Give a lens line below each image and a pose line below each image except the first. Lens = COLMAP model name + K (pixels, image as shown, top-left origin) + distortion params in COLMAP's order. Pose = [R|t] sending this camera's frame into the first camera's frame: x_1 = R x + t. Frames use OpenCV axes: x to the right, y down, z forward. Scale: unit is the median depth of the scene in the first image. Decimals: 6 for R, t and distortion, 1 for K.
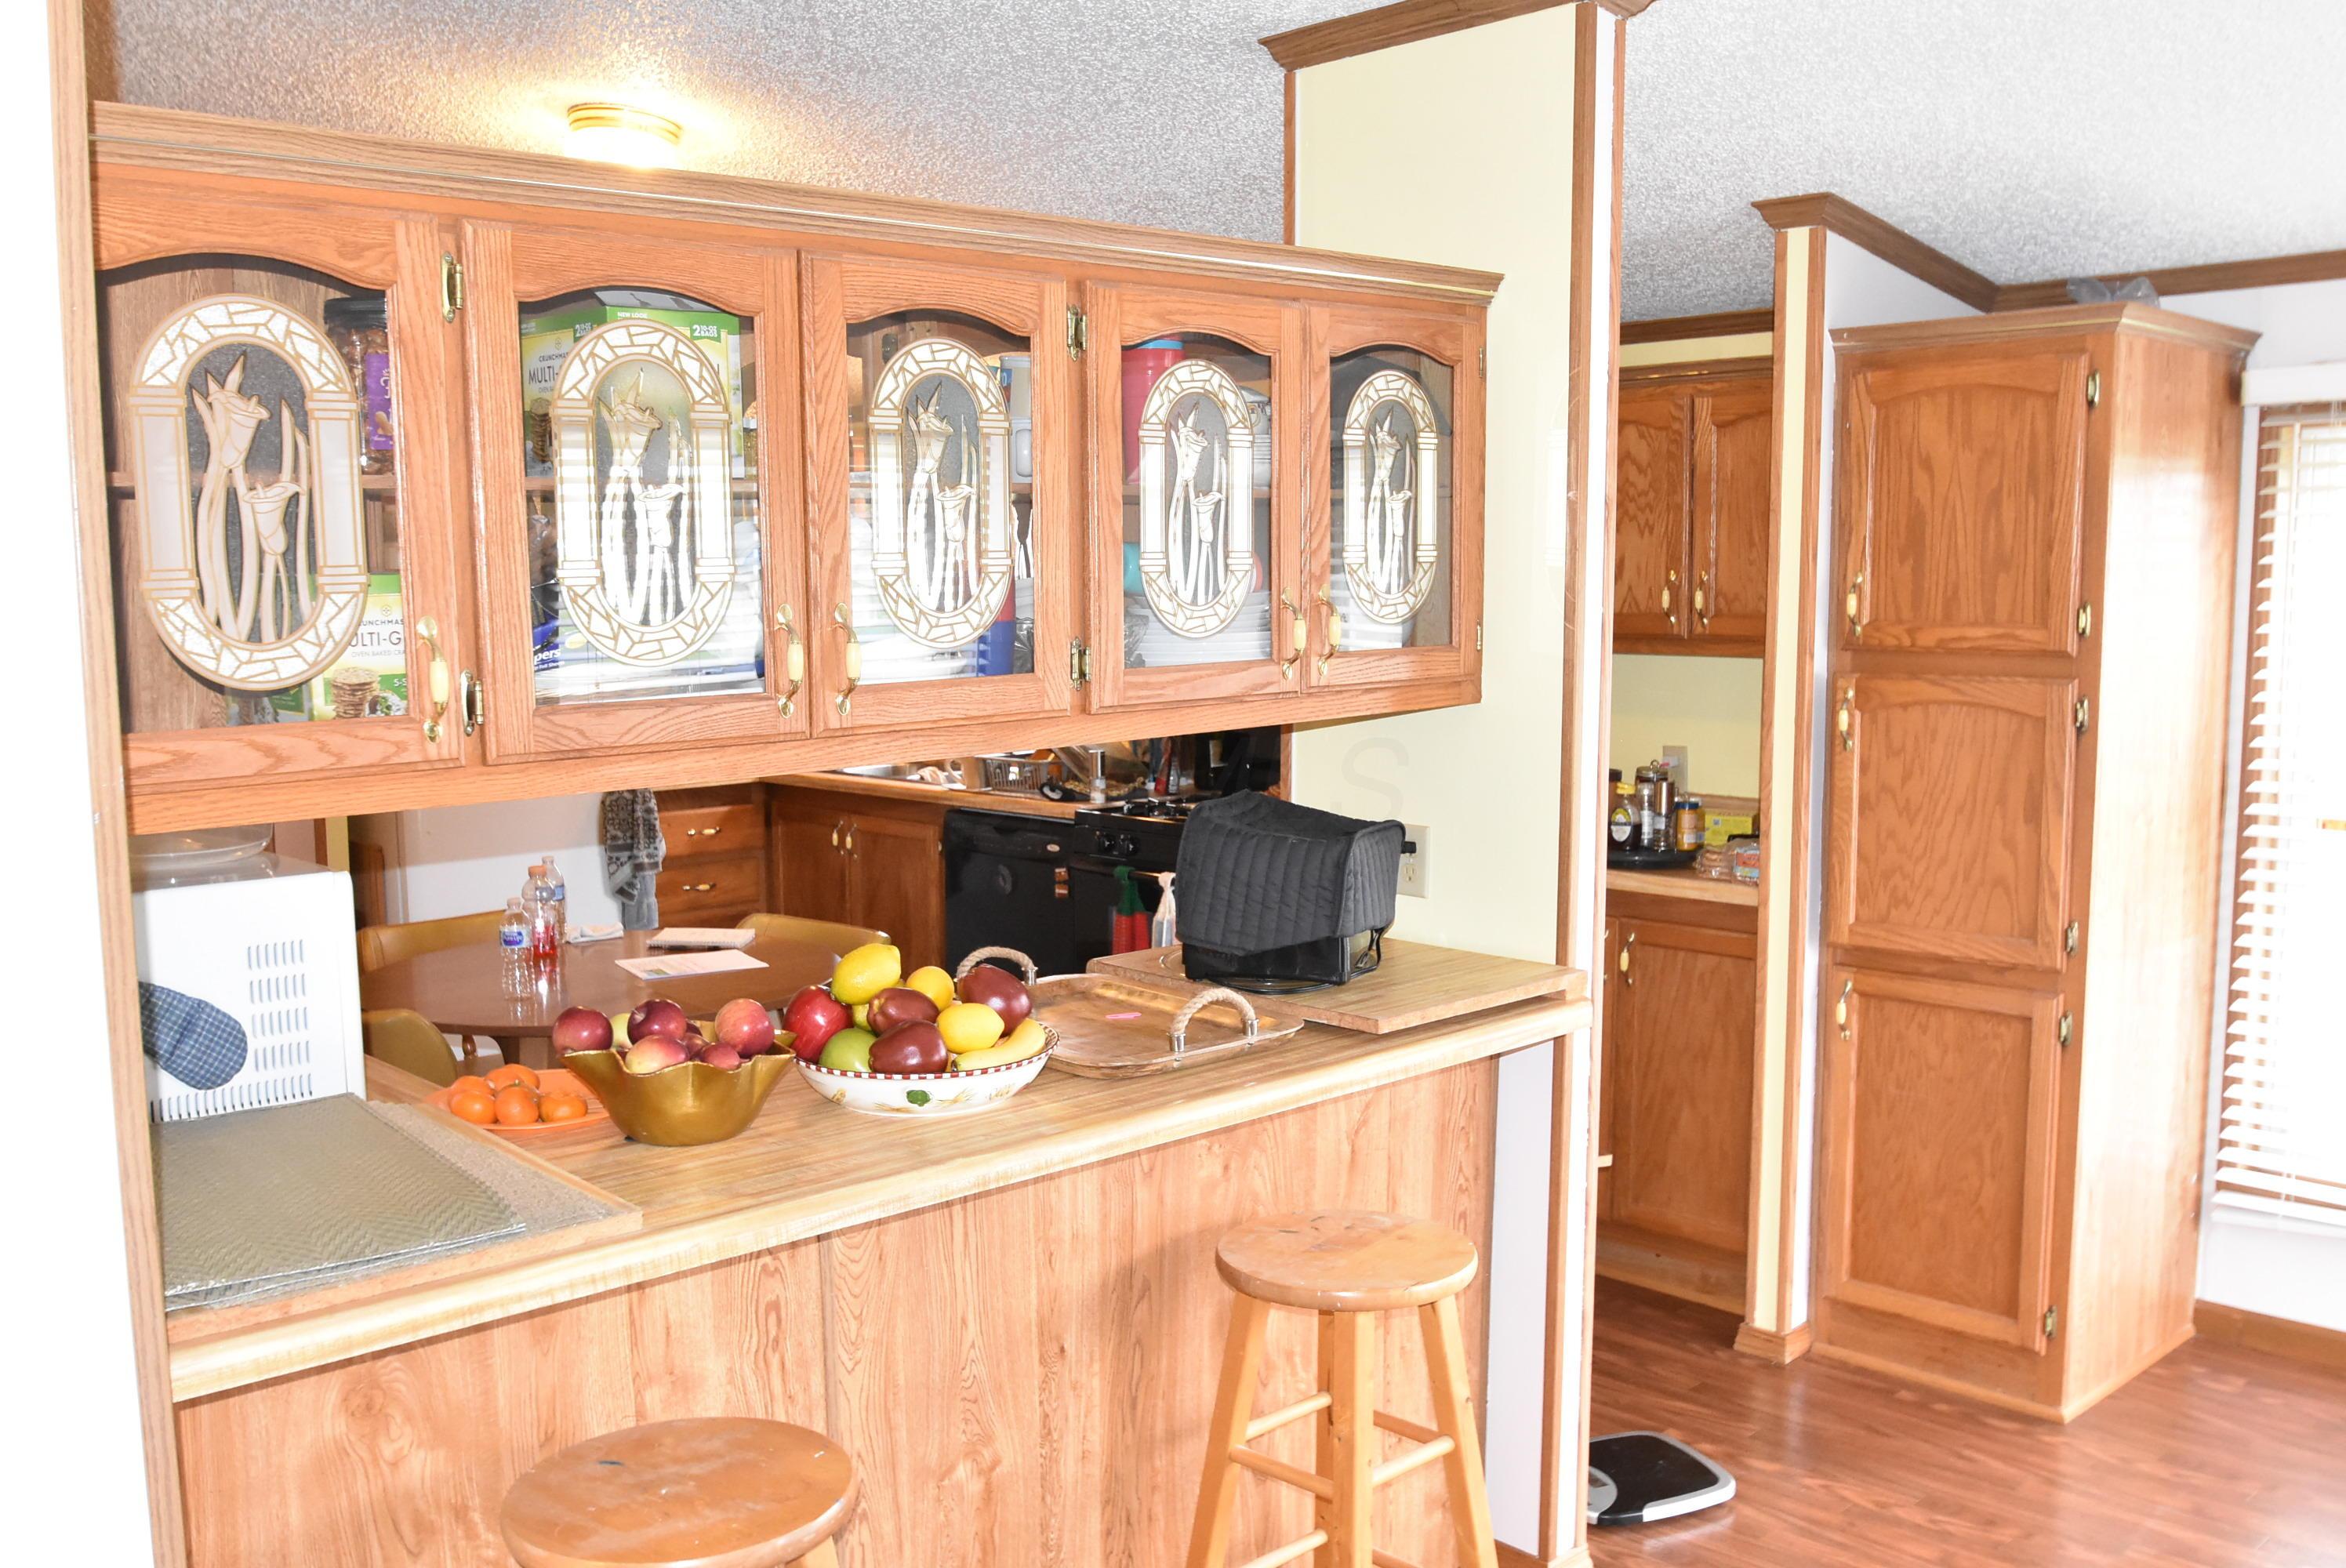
lens RADIAL K [[2092.6, 0, 1189.6], [0, 2092.6, 826.2], [0, 0, 1]] dist [-0.068509, 0.050295]
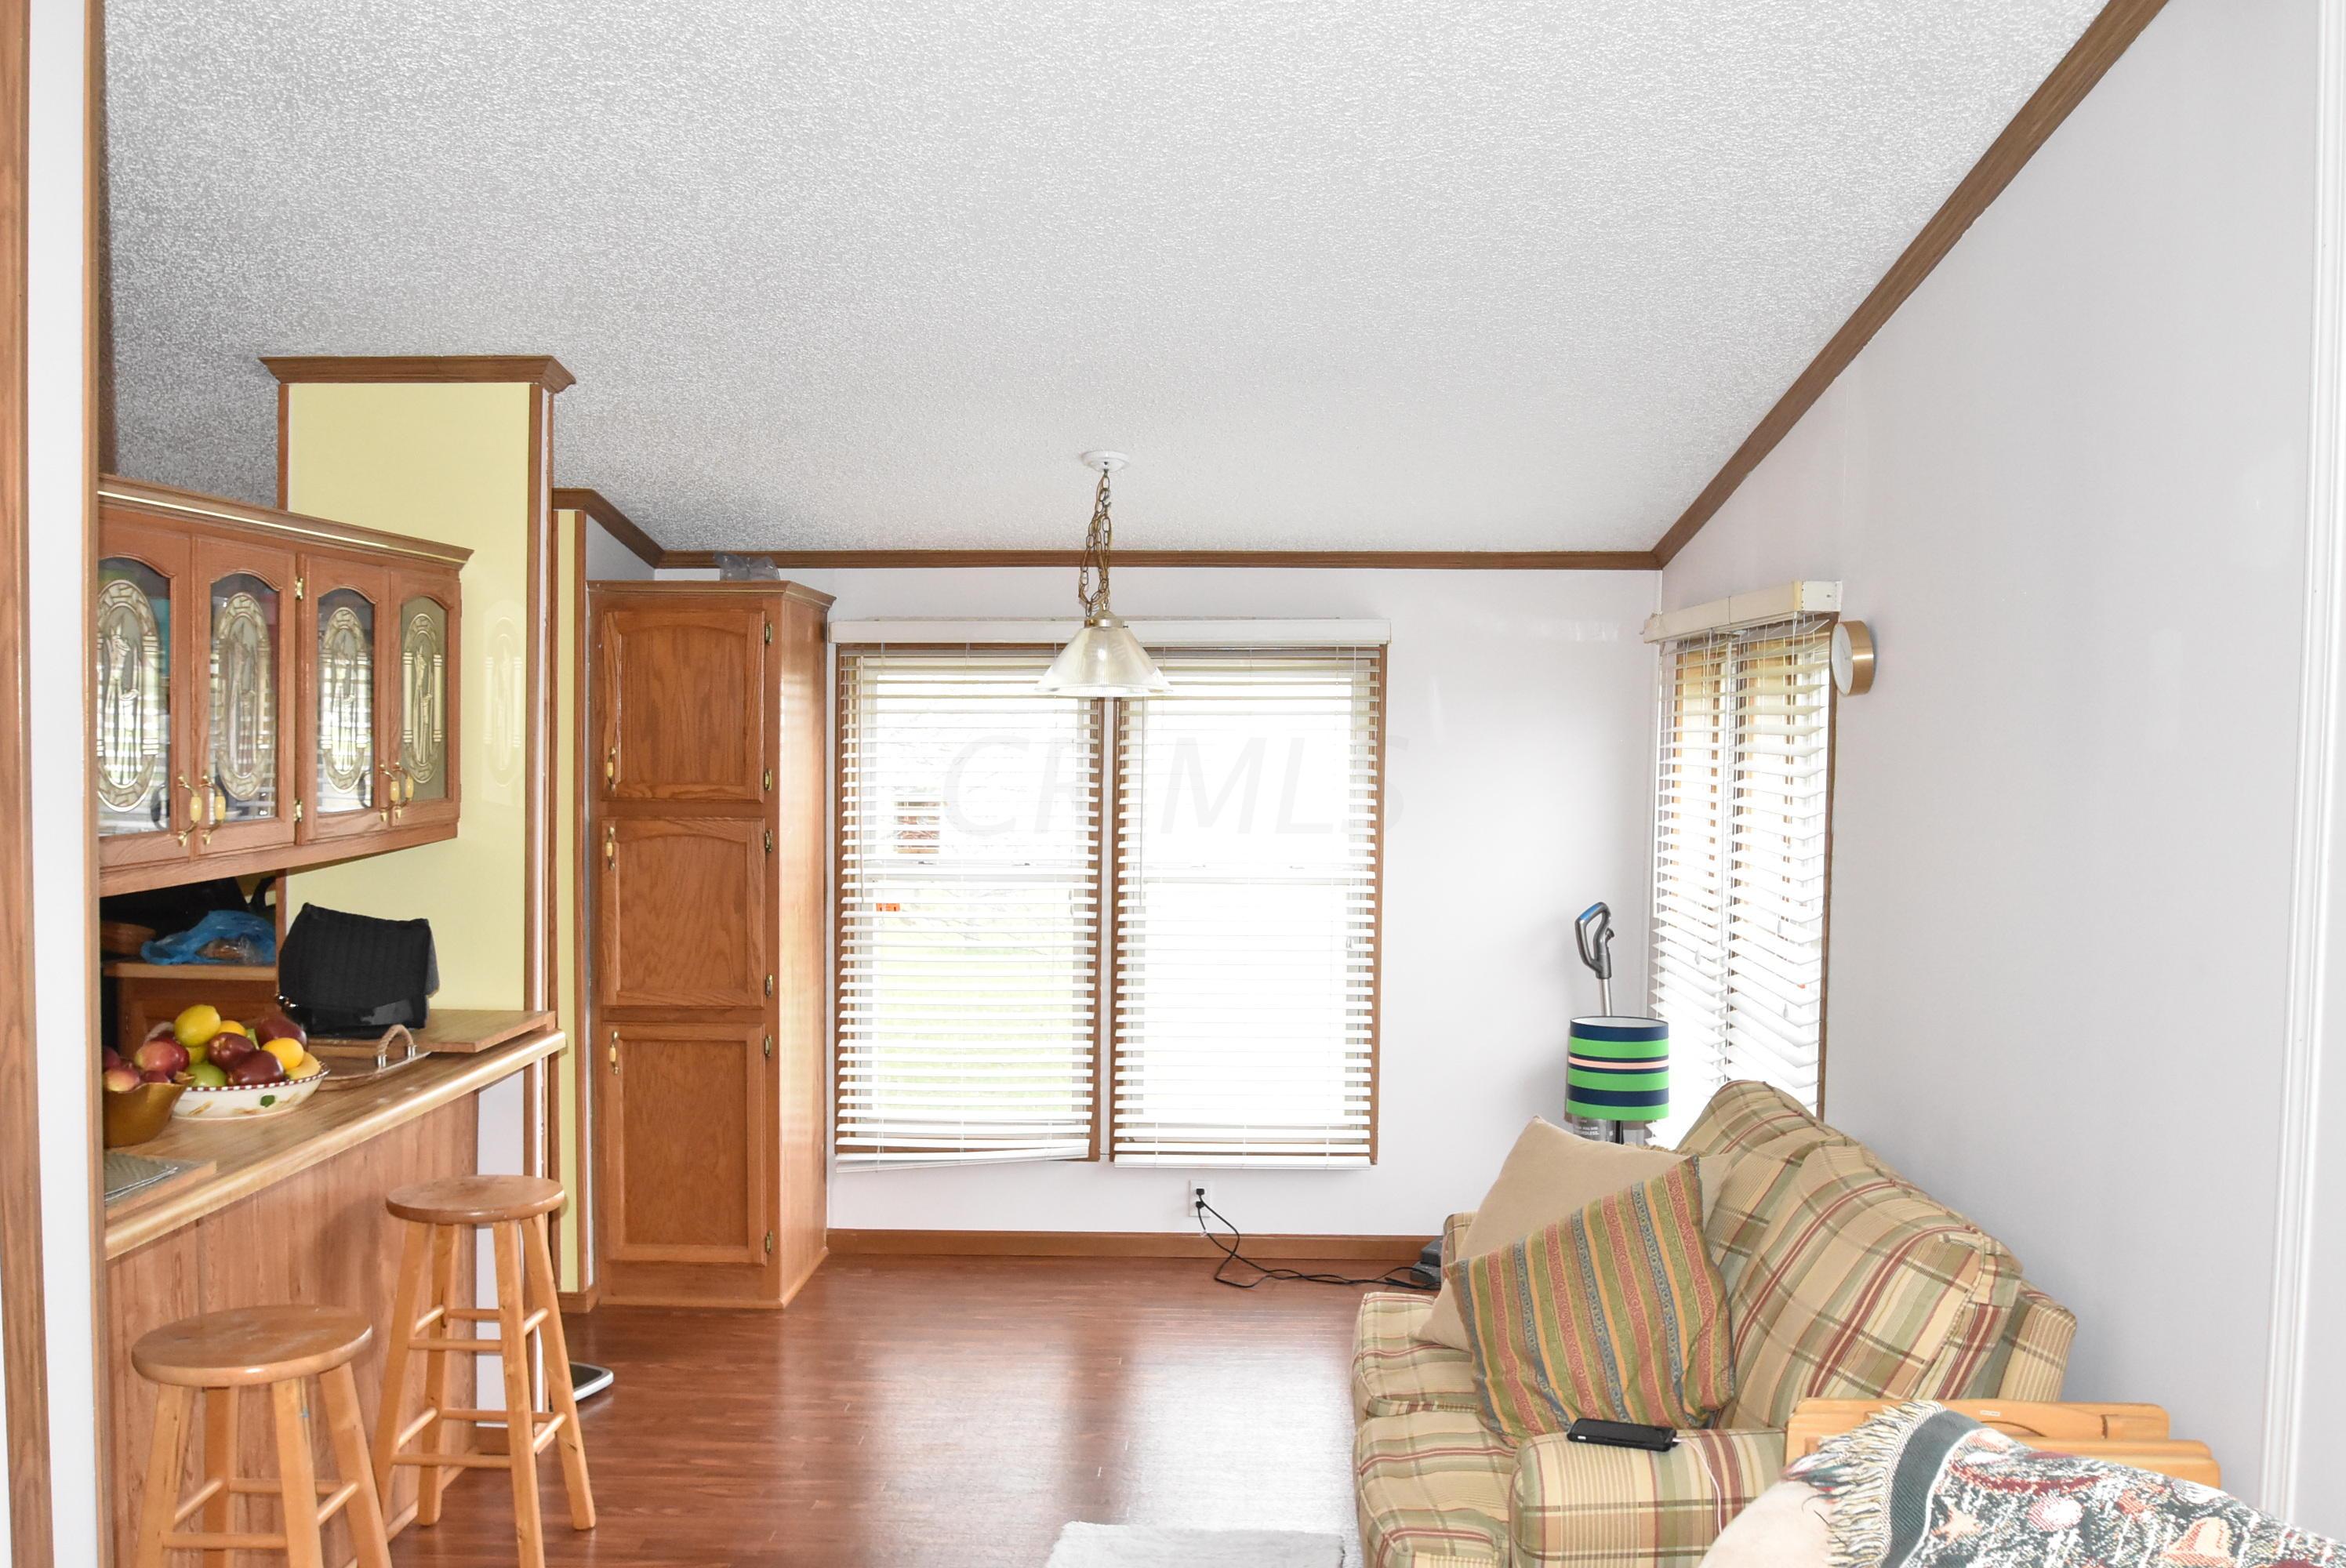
lens RADIAL K [[2092.6, 0, 1171.6], [0, 2092.6, 788.2], [0, 0, 1]] dist [-0.068509, 0.050295]
pose [[0.716404, -0.003952, 0.697674, -0.426278], [0.071432, 0.995145, -0.067712, 0.033549], [-0.694019, 0.098345, 0.713208, -0.316646]]
